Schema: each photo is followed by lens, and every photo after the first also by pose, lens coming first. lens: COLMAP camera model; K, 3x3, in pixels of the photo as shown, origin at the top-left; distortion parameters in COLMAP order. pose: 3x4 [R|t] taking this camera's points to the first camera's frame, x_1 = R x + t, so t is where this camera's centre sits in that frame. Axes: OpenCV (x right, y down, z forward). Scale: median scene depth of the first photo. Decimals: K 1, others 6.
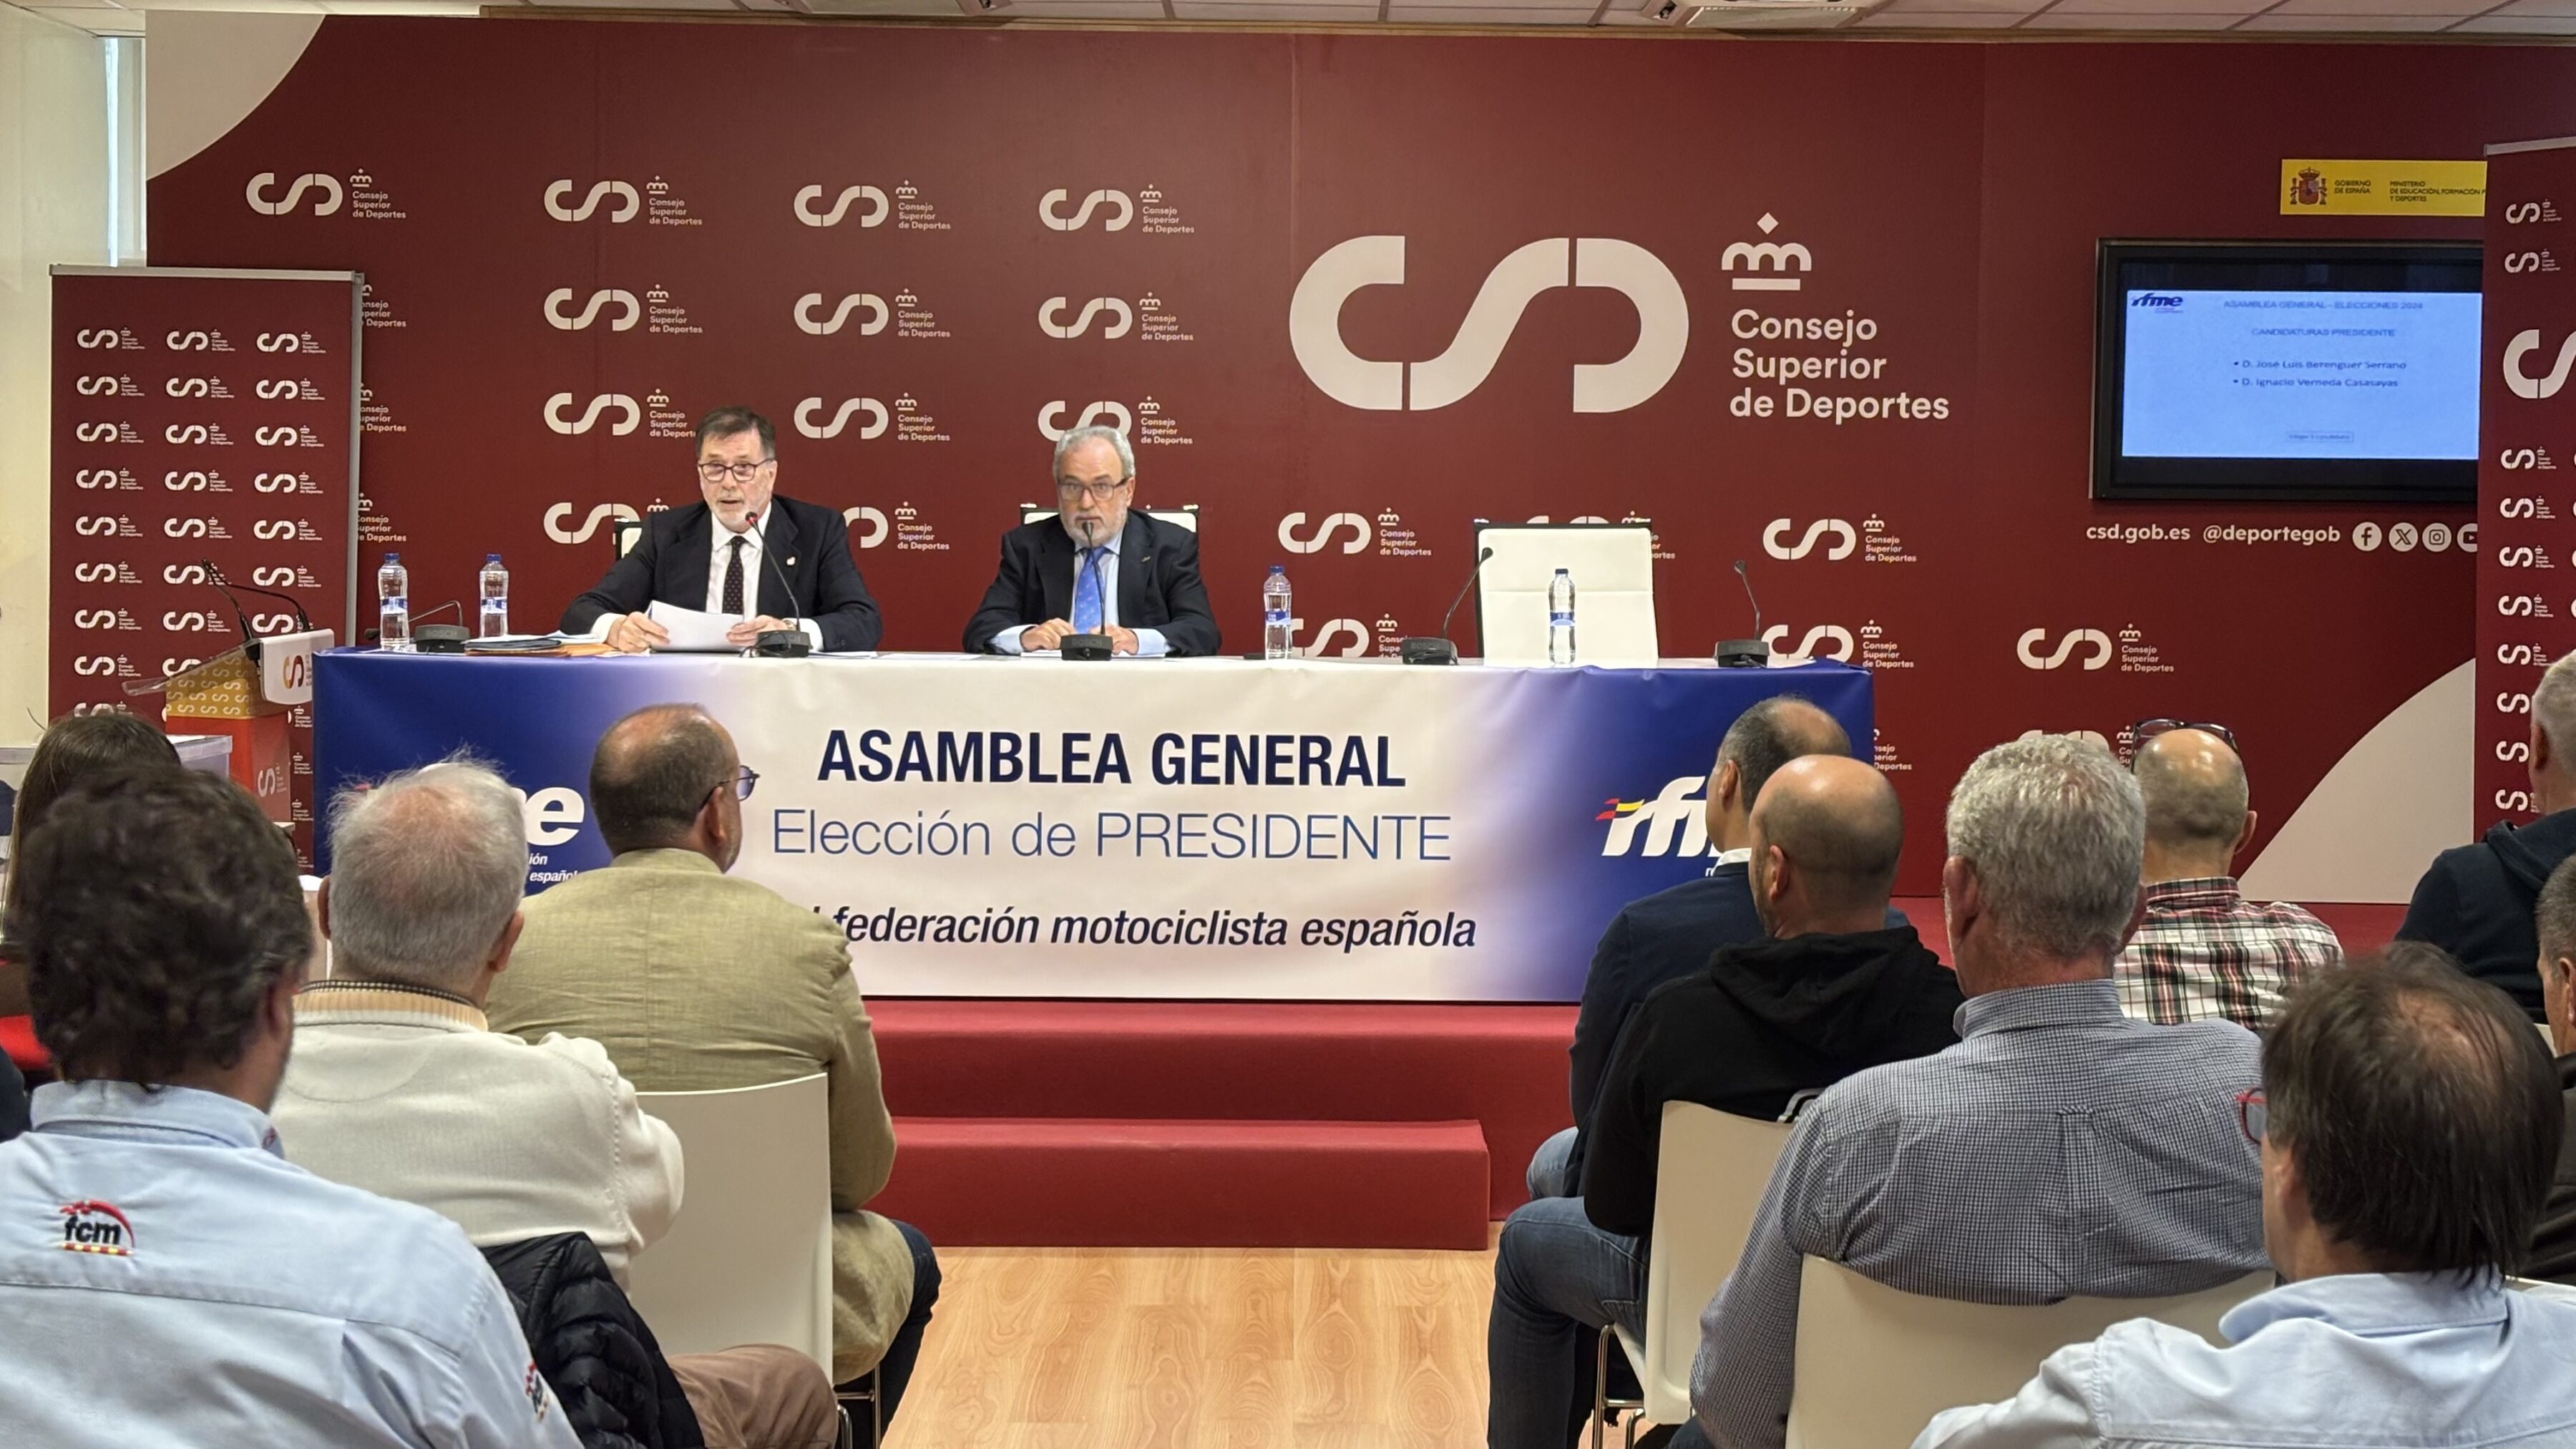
lens RADIAL K [[4086.1, 0, 1294.2], [0, 4086.1, 597.2], [0, 0, 1]] dist [0.173916, 0.000000]
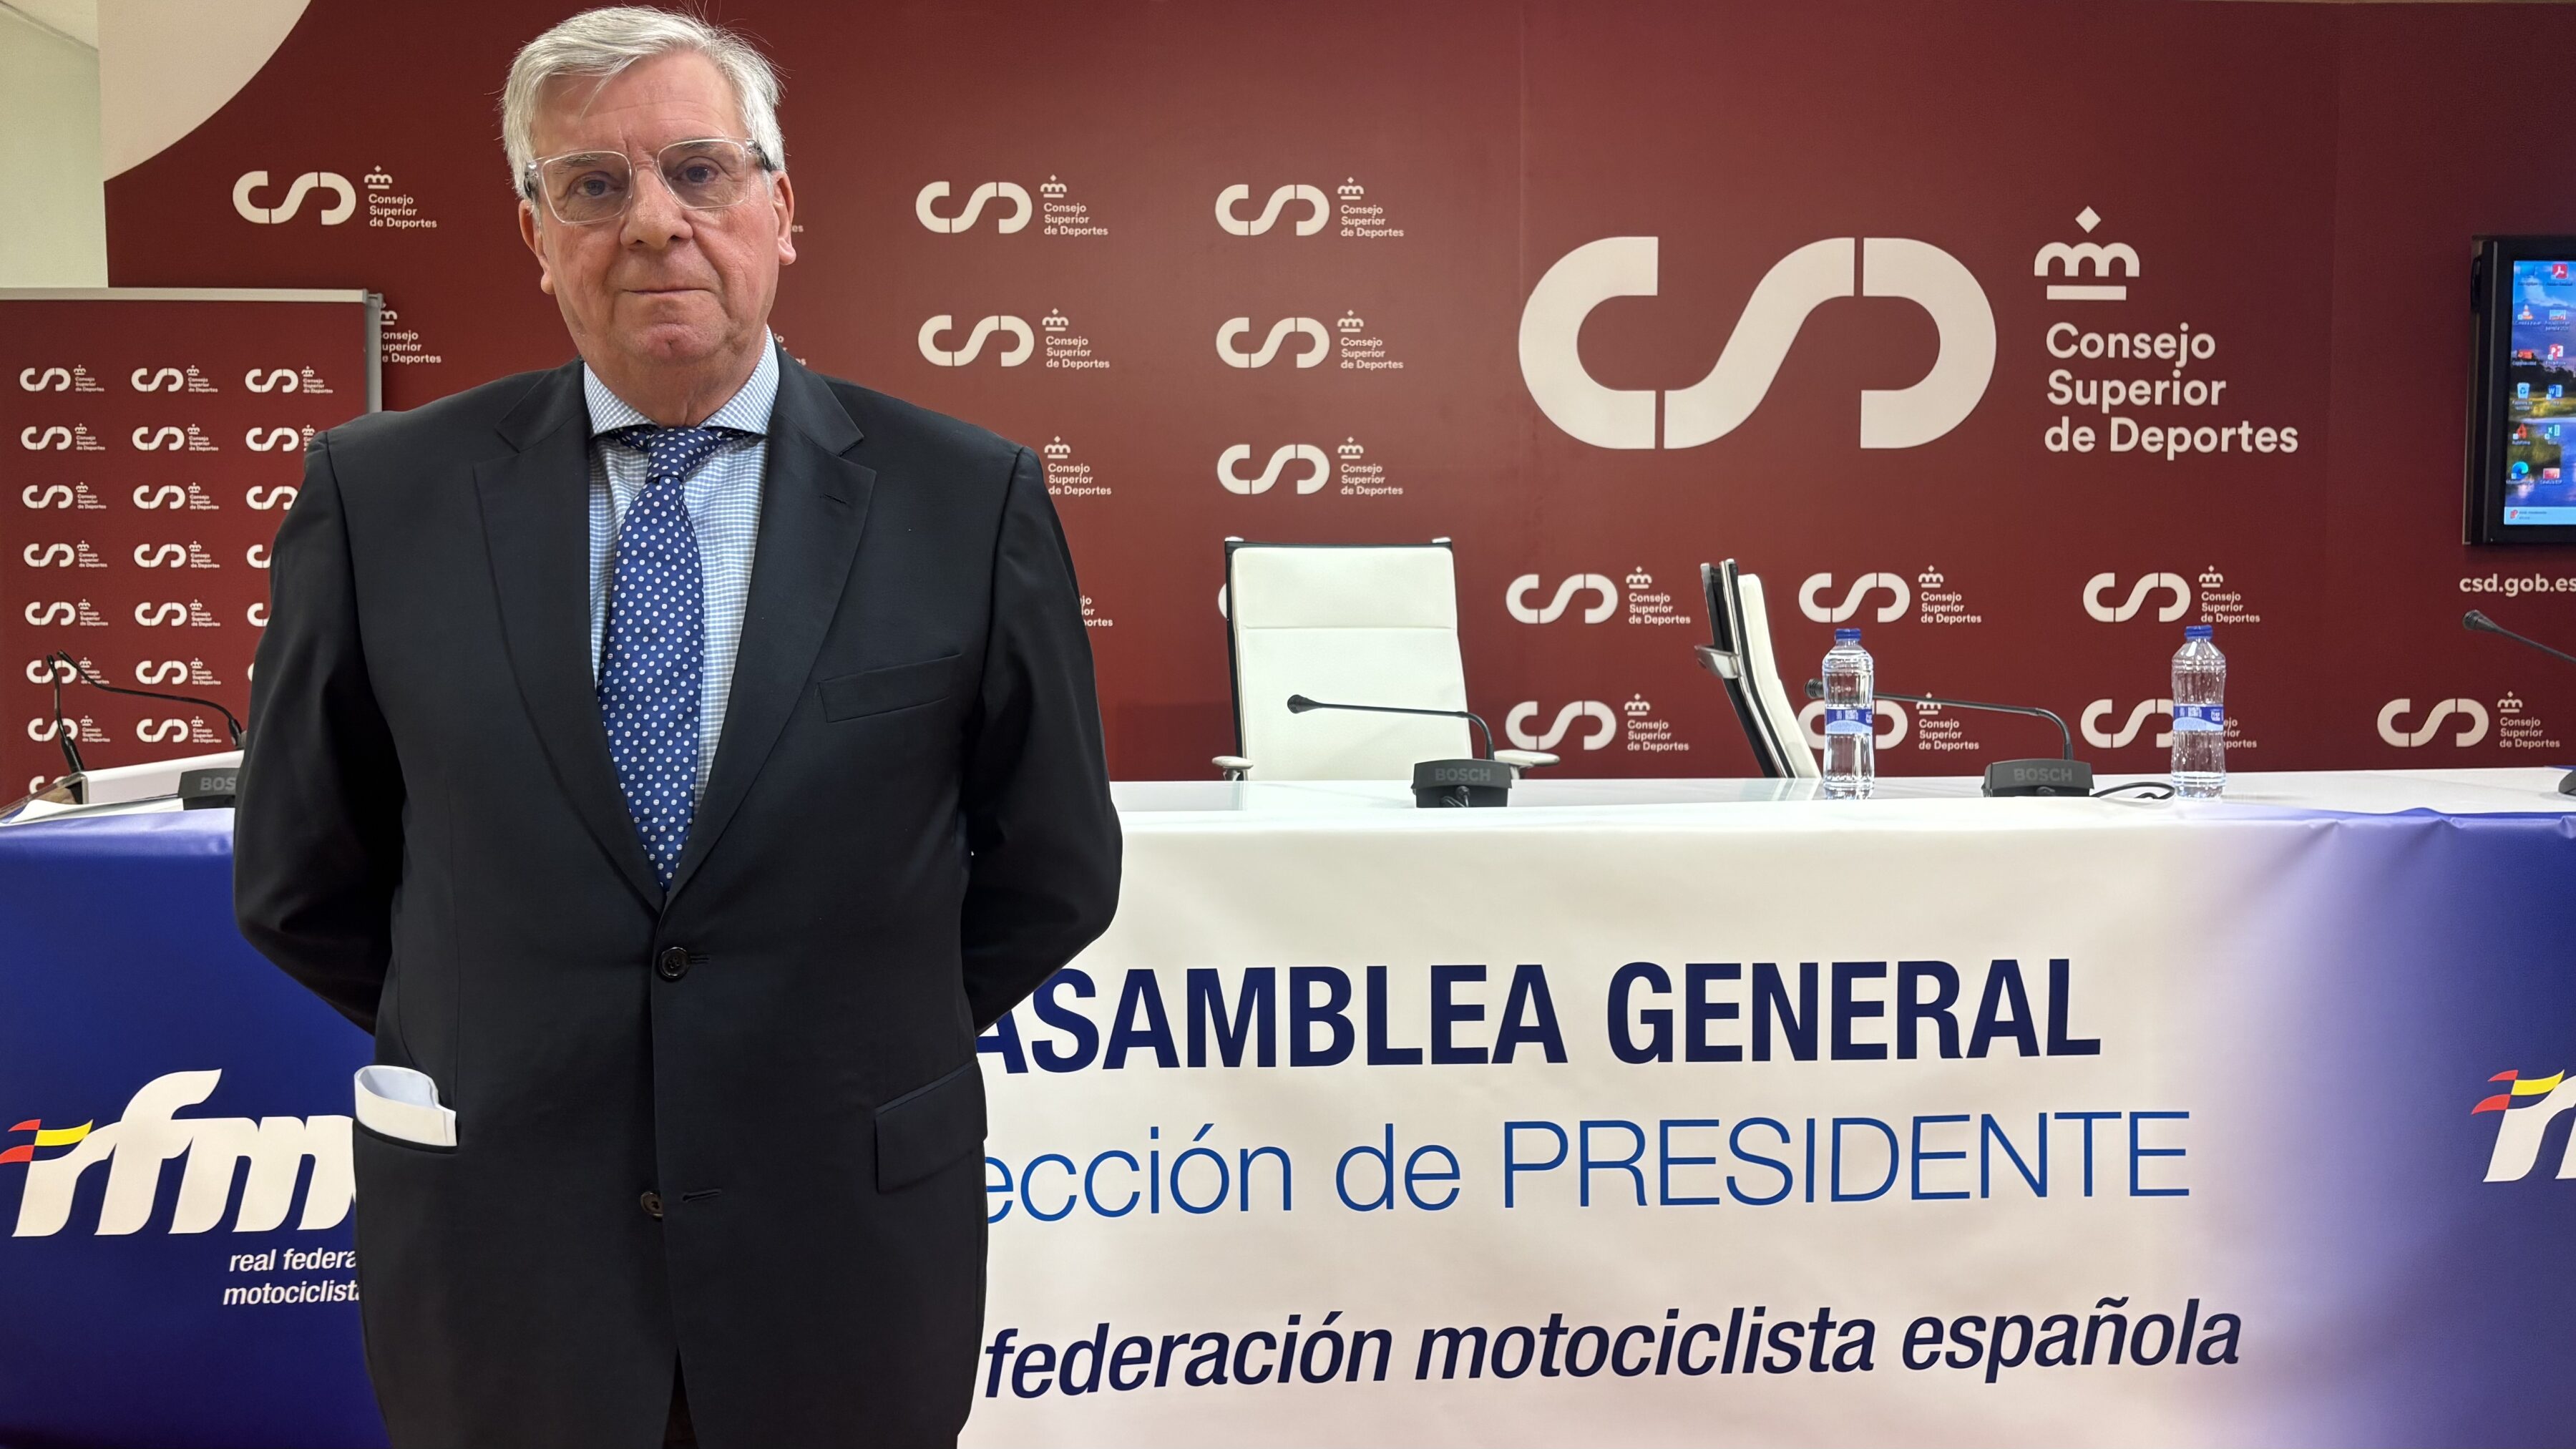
lens RADIAL K [[1972.6, 0, 1258.0], [0, 1972.6, 690.8], [0, 0, 1]] dist [0.035464, 0.002167]
pose [[0.999350, -0.017011, 0.031781, -0.084569], [0.016601, 0.999776, 0.013119, -0.004242], [-0.031997, -0.012583, 0.999409, 0.750697]]
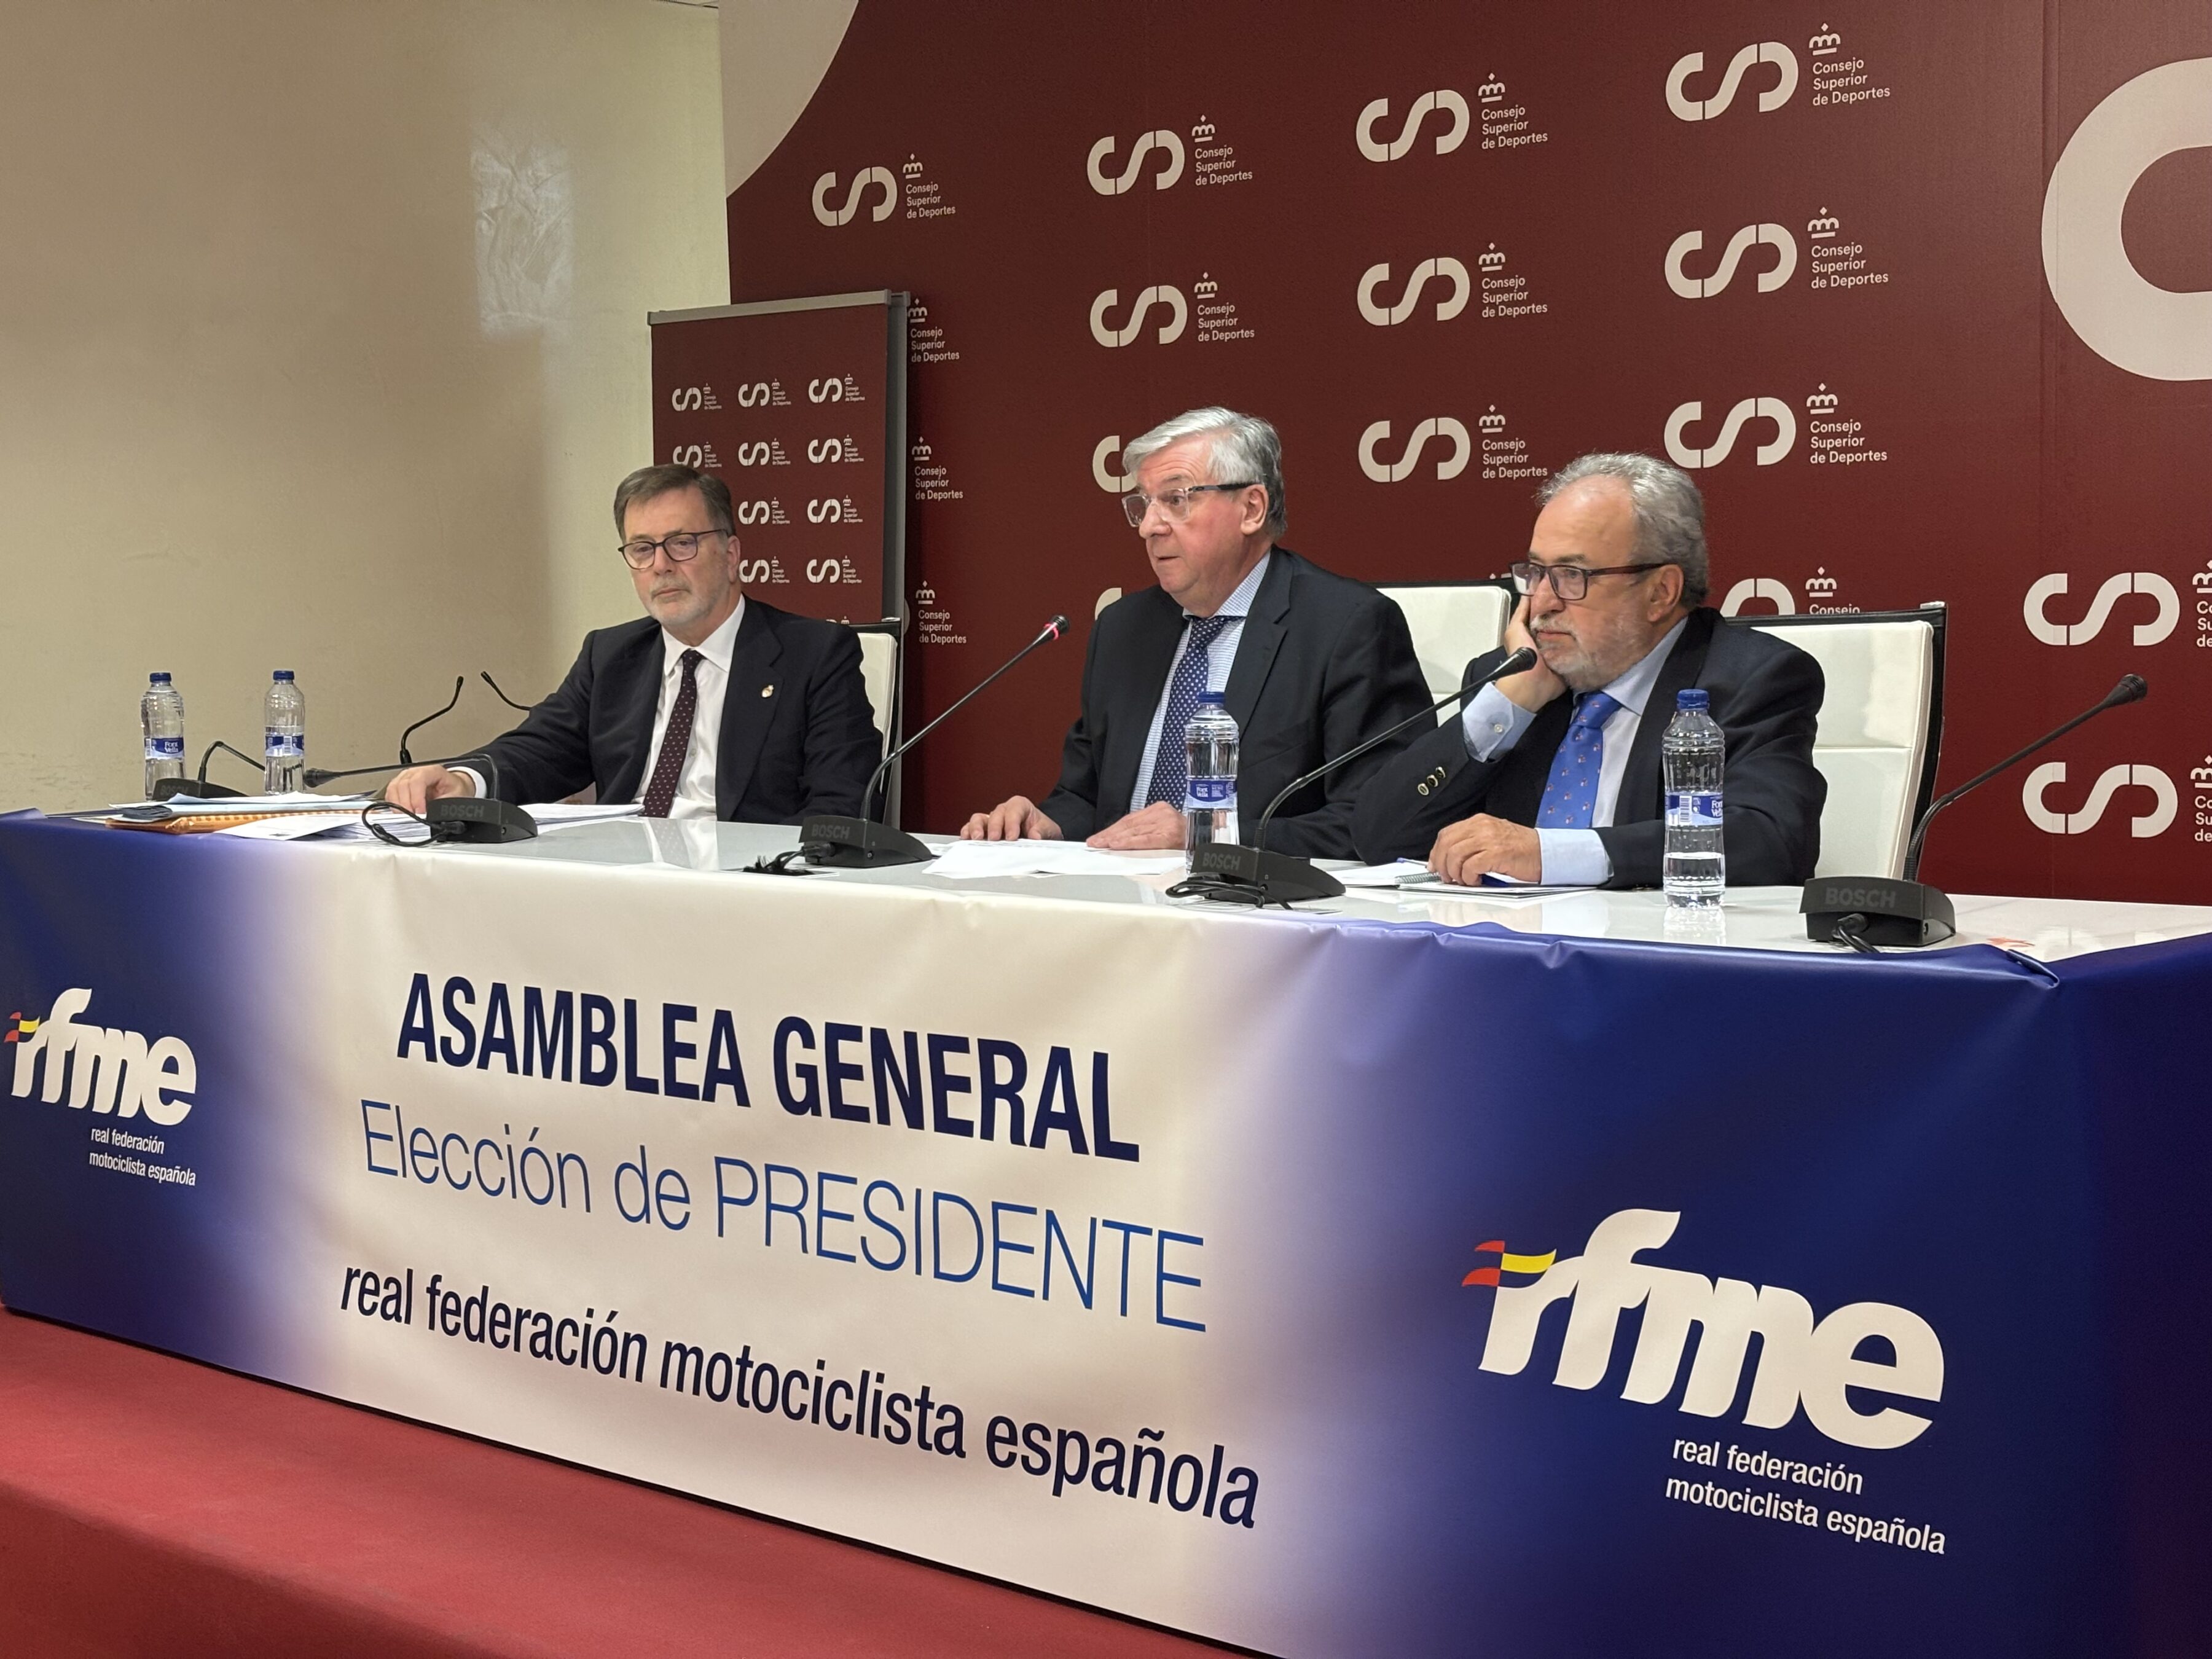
lens RADIAL K [[3337.0, 0, 1080.1], [0, 3337.0, 782.4], [0, 0, 1]] dist [0.180696, 0.000000]
pose [[0.712546, 0.020330, -0.701331, 0.289939], [0.004639, 0.999422, 0.033683, -0.010538], [0.701610, -0.027254, 0.712040, 0.717045]]
